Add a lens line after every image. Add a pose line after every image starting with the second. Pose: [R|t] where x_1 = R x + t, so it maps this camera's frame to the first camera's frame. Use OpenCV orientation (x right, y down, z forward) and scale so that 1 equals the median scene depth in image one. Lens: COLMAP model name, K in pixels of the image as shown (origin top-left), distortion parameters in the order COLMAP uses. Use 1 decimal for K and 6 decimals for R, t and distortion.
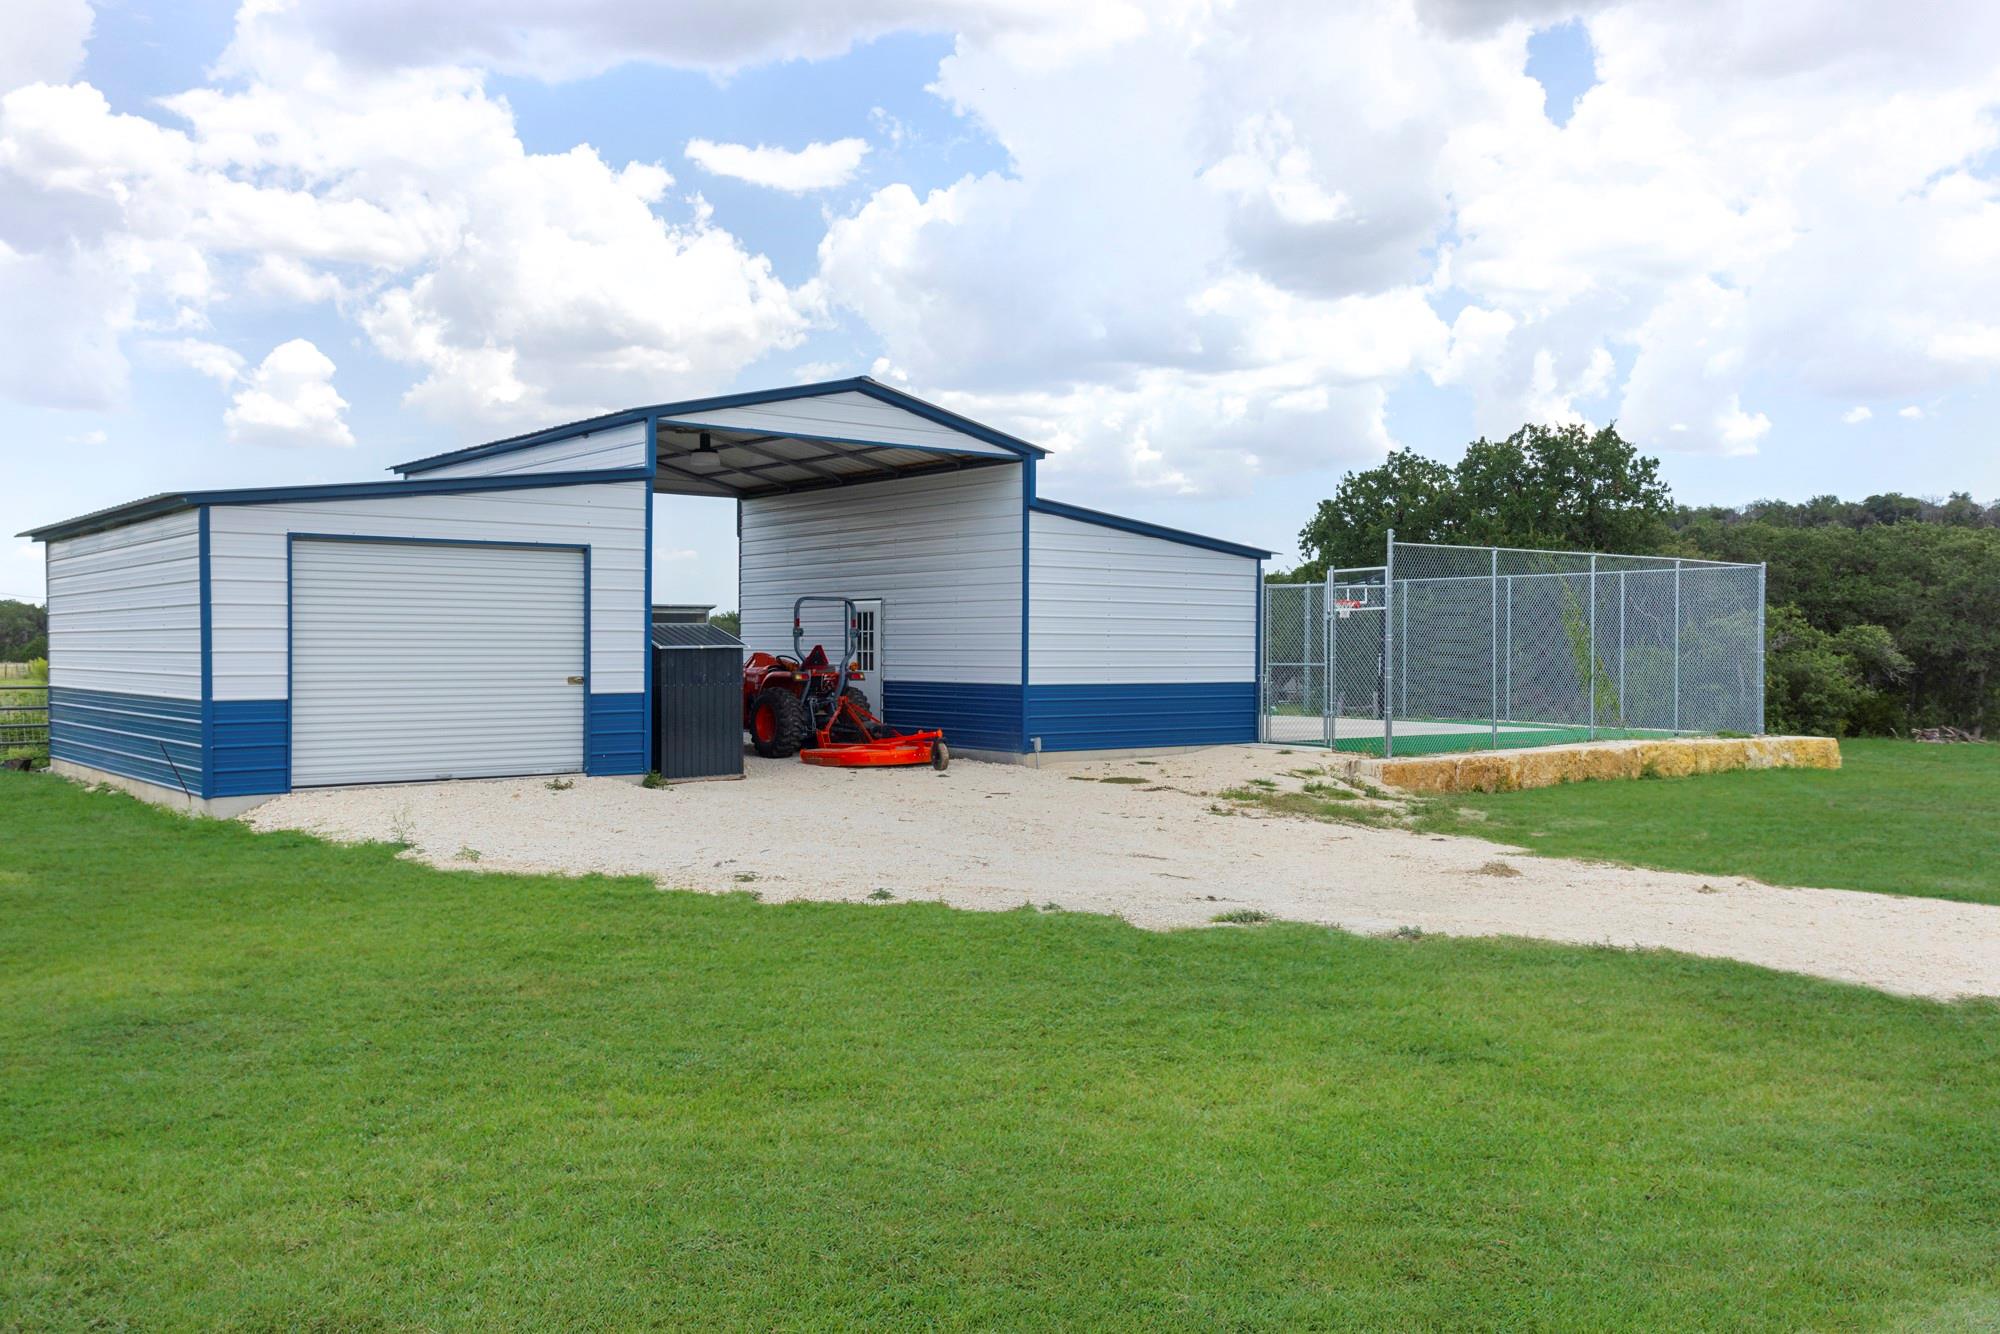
lens RADIAL K [[1849.2, 0, 998.9], [0, 1849.2, 659.7], [0, 0, 1]] dist [0.006230, 0.000000]
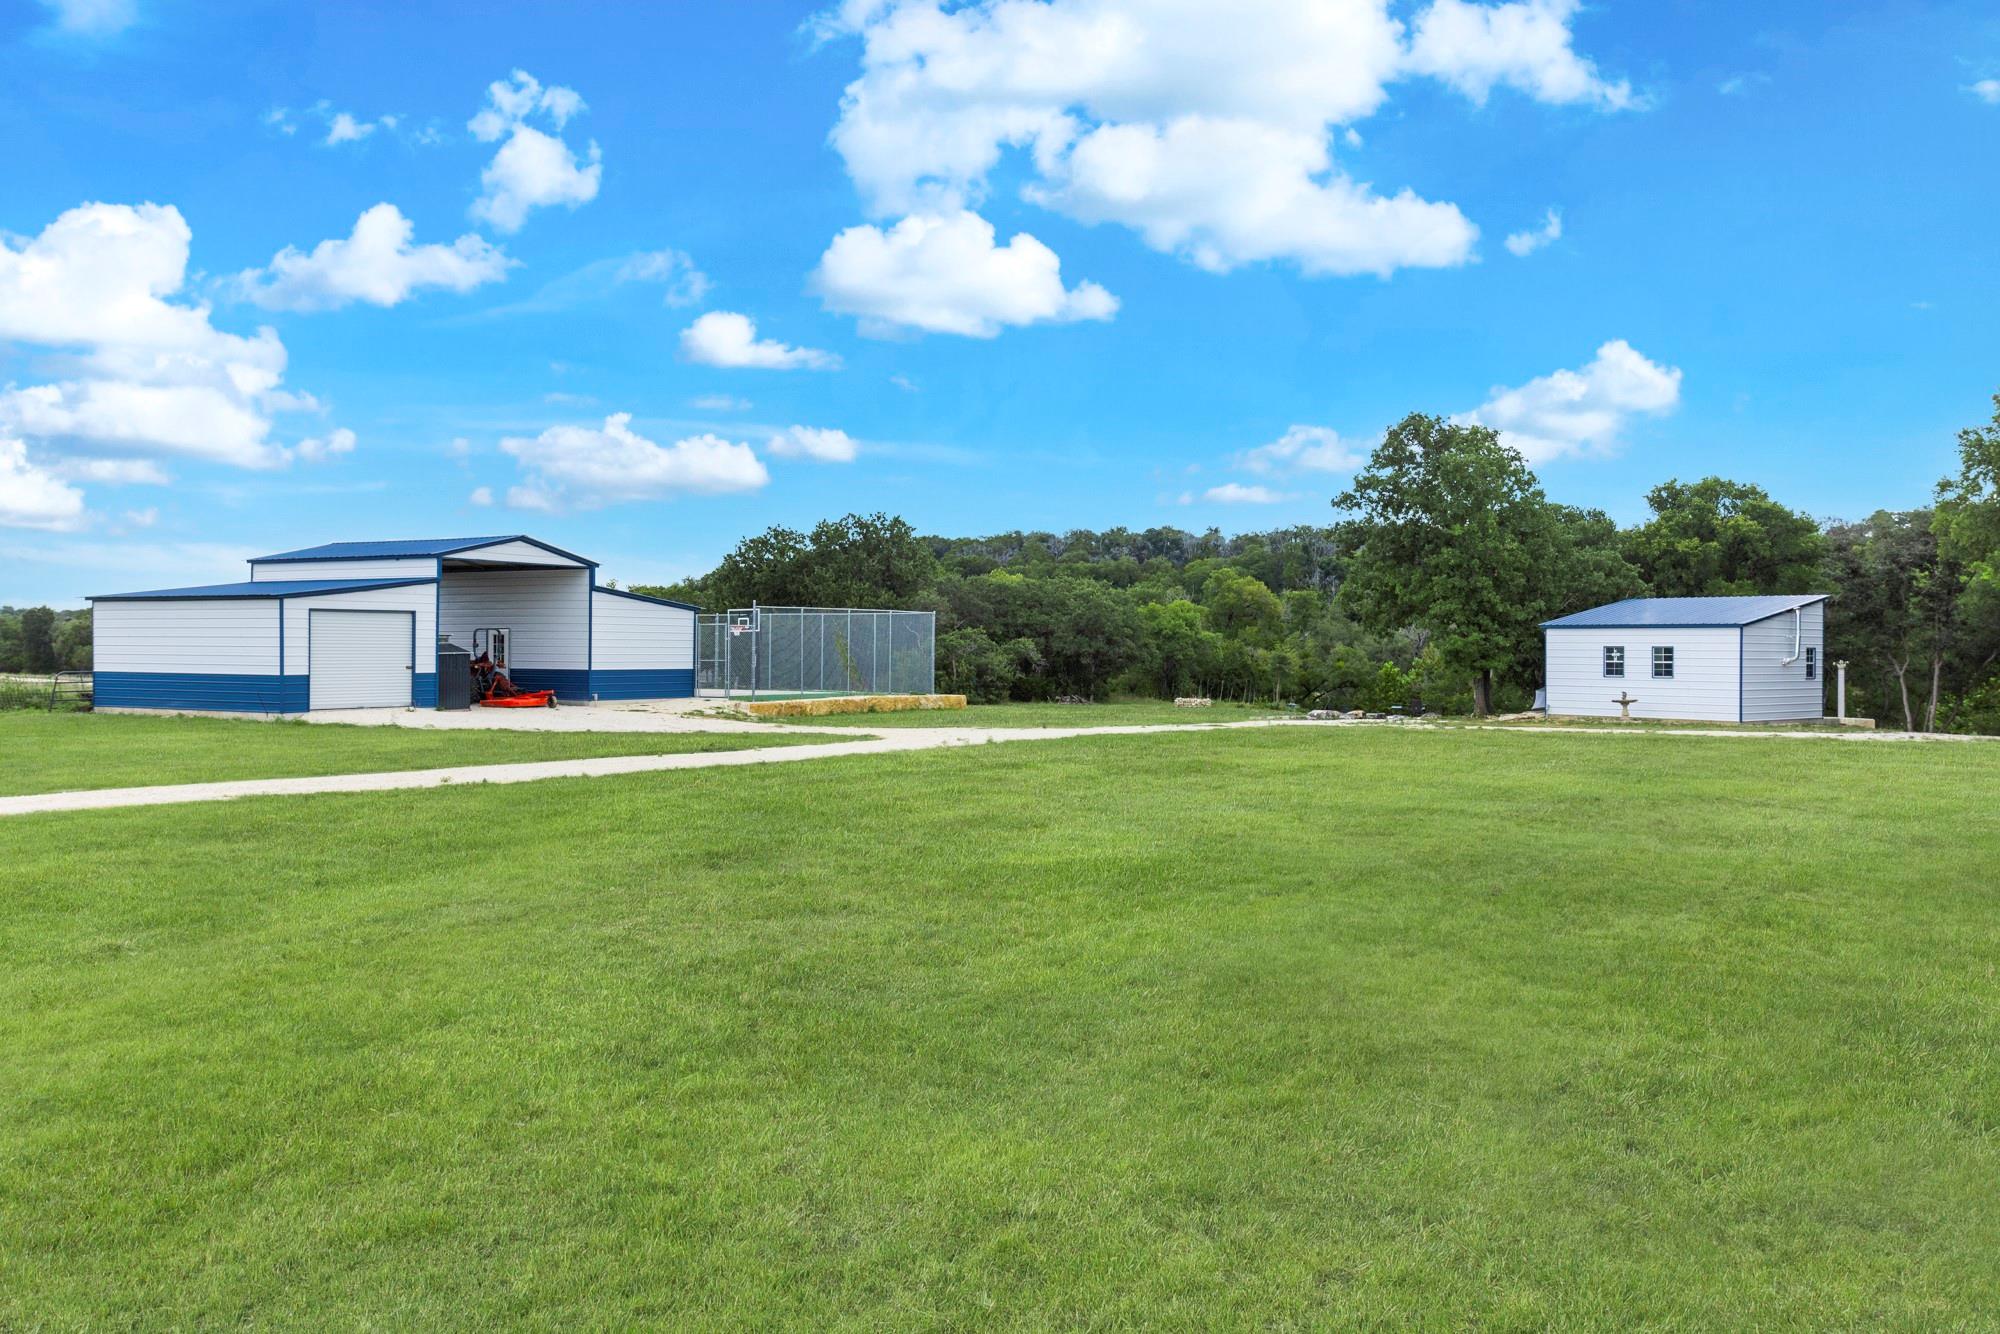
lens RADIAL K [[1988.7, 0, 999.1], [0, 1988.7, 658.8], [0, 0, 1]] dist [0.000291, 0.000000]
pose [[0.953027, -0.000757, 0.302884, -0.216457], [0.000061, 0.999997, 0.002308, -0.004685], [-0.302885, -0.002181, 0.953025, -1.274442]]
